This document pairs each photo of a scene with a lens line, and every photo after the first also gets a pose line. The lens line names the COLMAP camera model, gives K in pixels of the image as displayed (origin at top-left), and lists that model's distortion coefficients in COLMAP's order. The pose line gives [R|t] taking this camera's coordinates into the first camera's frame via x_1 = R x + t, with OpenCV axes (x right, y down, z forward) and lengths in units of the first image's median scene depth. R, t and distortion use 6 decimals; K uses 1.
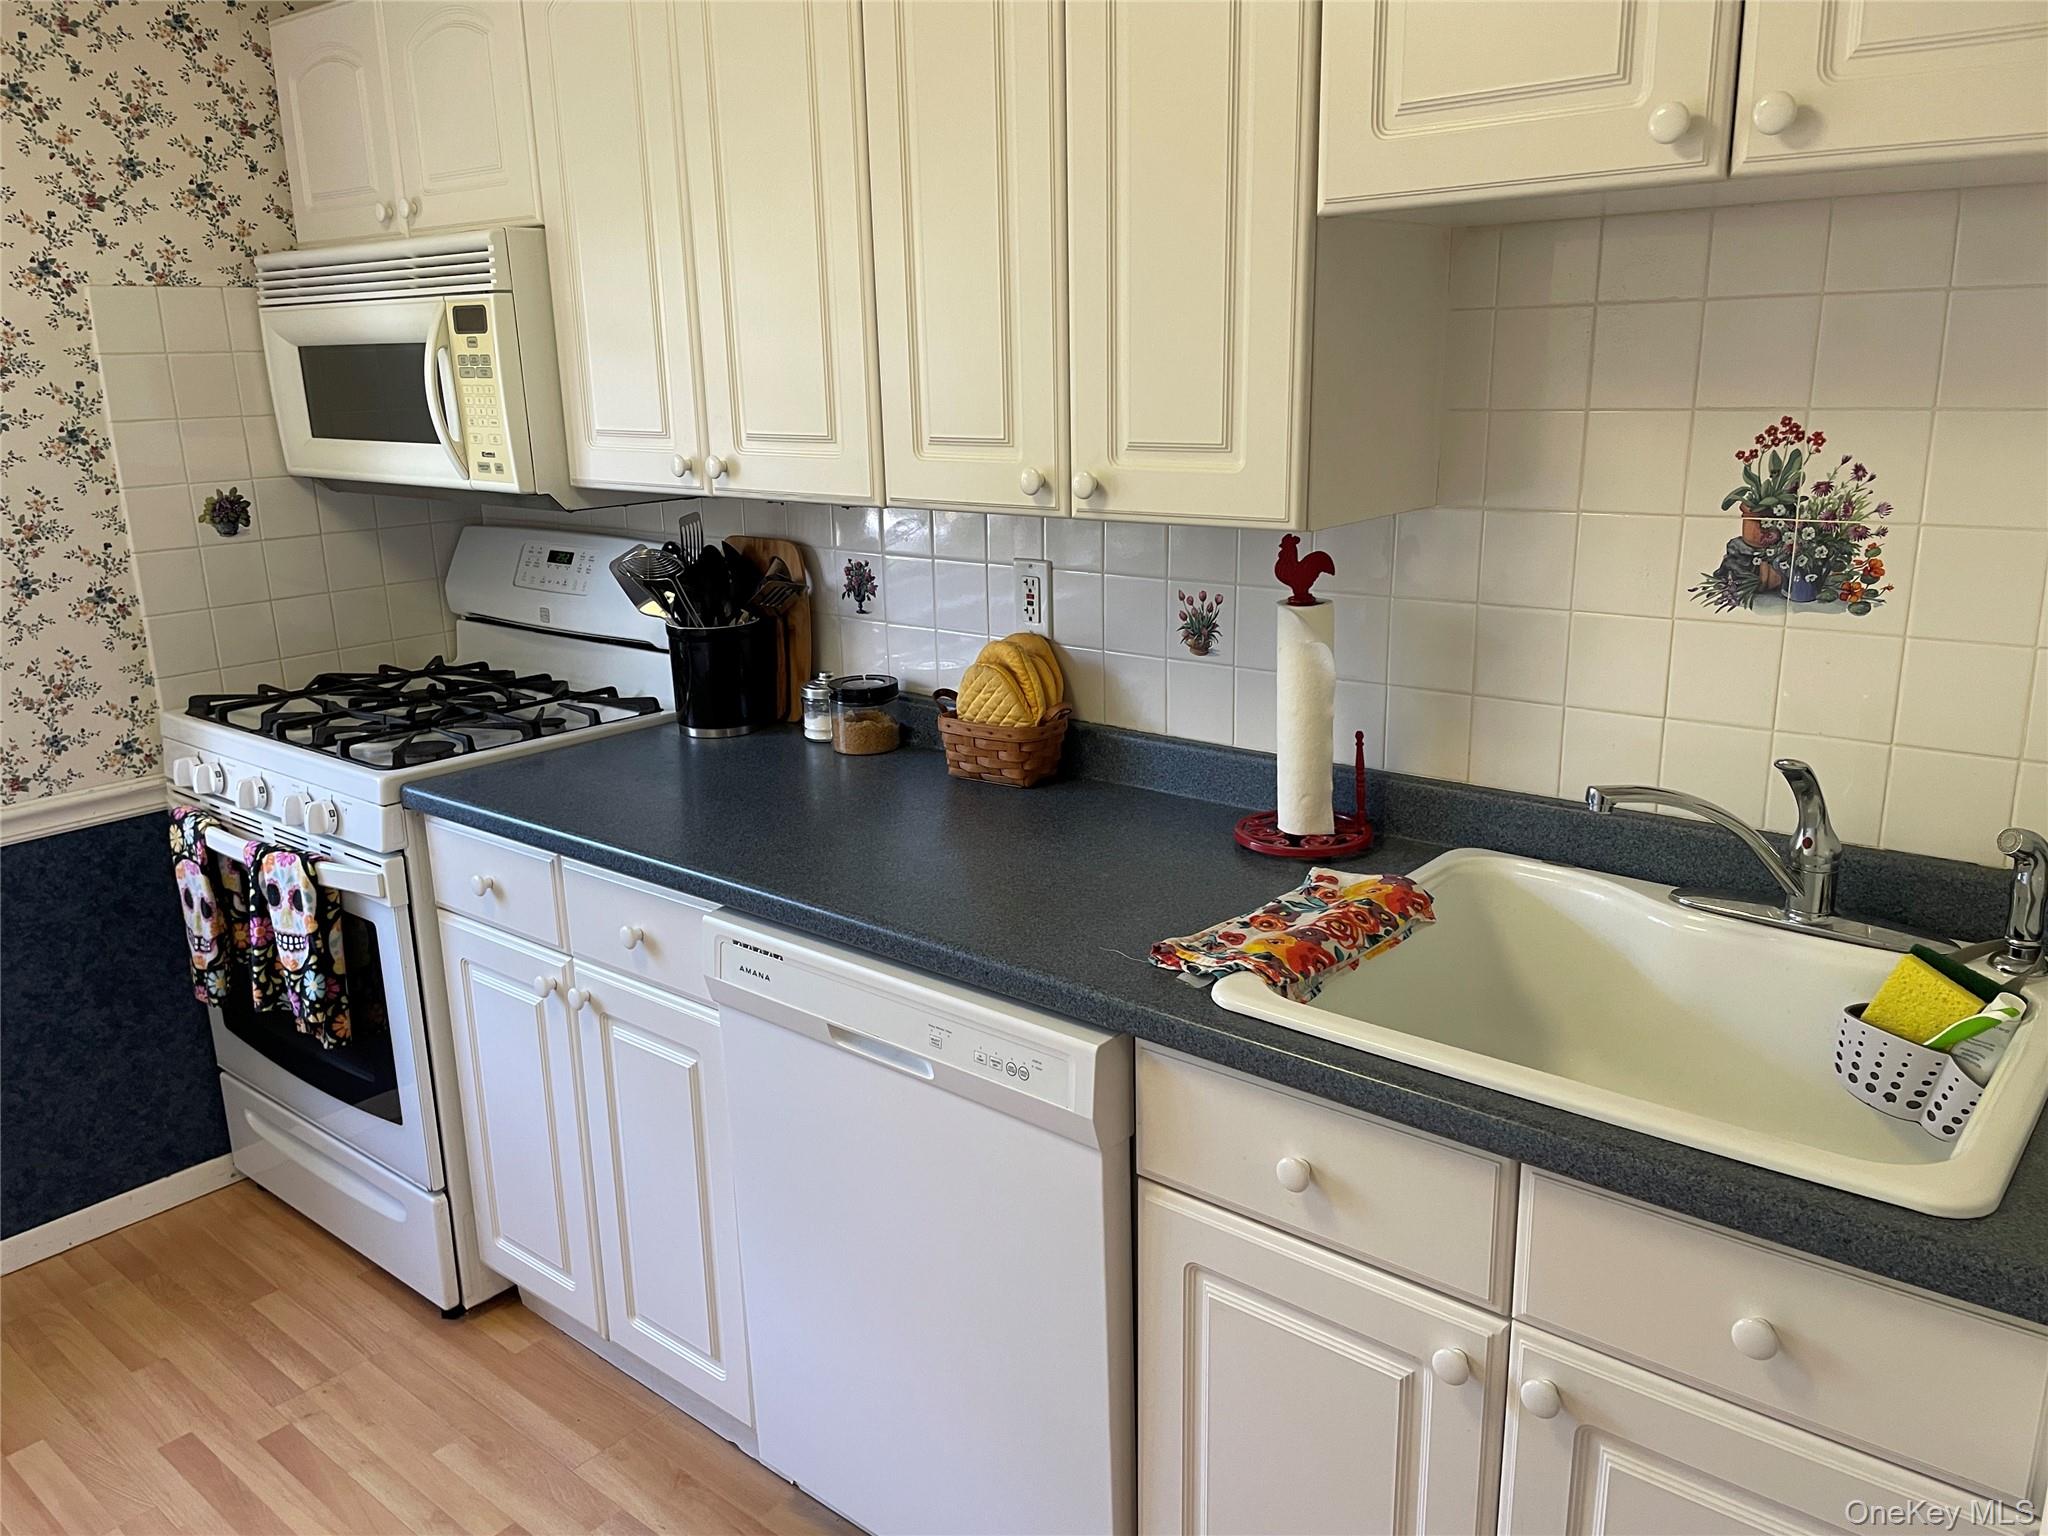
lens RADIAL K [[1541.8, 0, 1007.1], [0, 1541.8, 781.9], [0, 0, 1]] dist [0.096623, -0.124427]
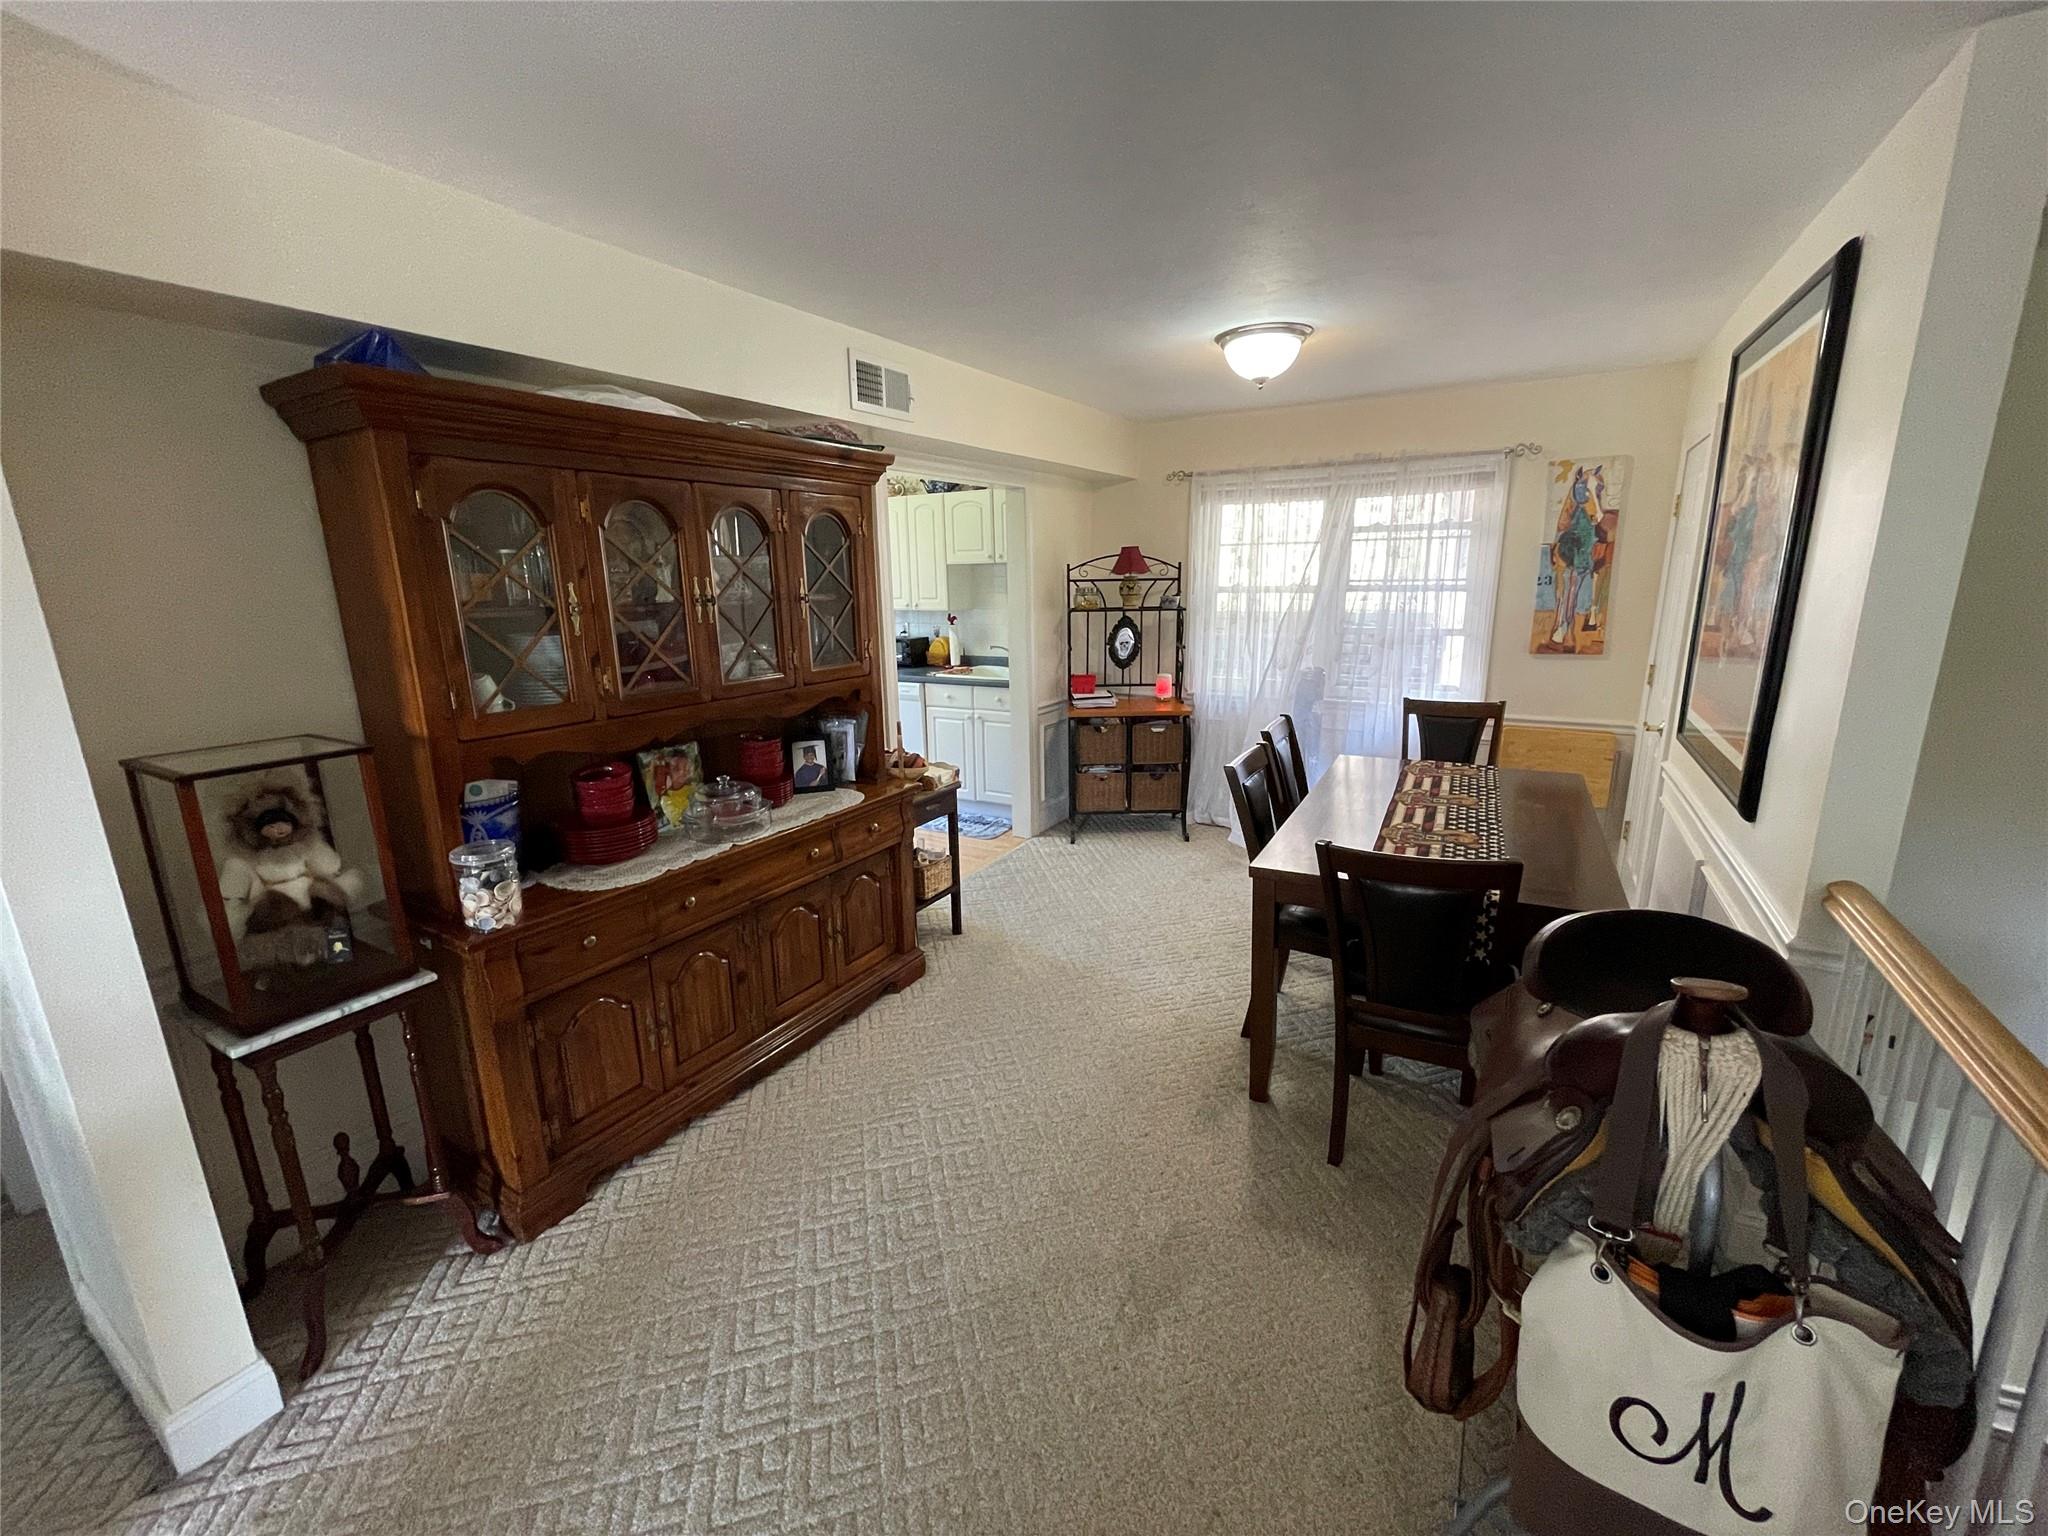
lens RADIAL K [[827.8, 0, 1022.4], [0, 827.8, 765.6], [0, 0, 1]] dist [-0.001833, -0.000228]
pose [[0.985879, -0.034757, 0.163813, -0.065243], [0.041561, 0.998402, -0.038293, 0.426768], [-0.162220, 0.044560, 0.985748, -1.647901]]
